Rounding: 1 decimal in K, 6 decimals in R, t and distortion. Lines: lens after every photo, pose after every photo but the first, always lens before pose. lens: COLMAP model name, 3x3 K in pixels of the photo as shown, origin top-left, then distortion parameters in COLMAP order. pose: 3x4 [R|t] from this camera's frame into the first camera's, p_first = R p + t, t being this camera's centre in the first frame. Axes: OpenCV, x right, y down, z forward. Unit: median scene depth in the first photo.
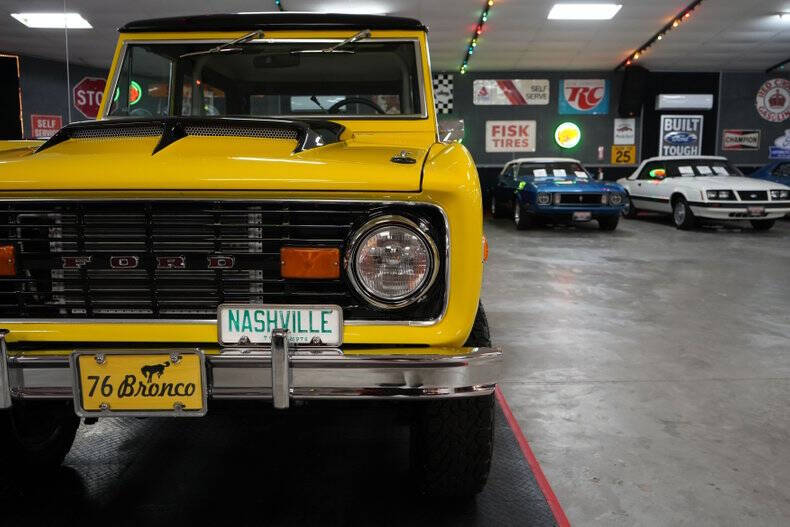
lens RADIAL K [[623.8, 0, 395.0], [0, 623.8, 263.5], [0, 0, 1]] dist [-0.016520, -0.000142]
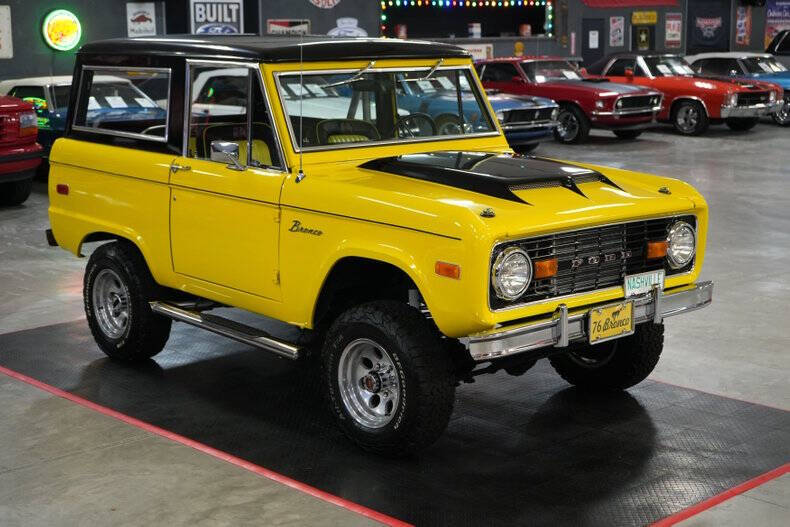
lens RADIAL K [[1285.5, 0, 395.0], [0, 1285.5, 263.5], [0, 0, 1]] dist [-0.040740, 0.053407]
pose [[0.741728, -0.120662, 0.659757, -1.779054], [0.102167, 0.992531, 0.066662, -0.161386], [-0.662873, 0.017960, 0.748516, -0.773368]]
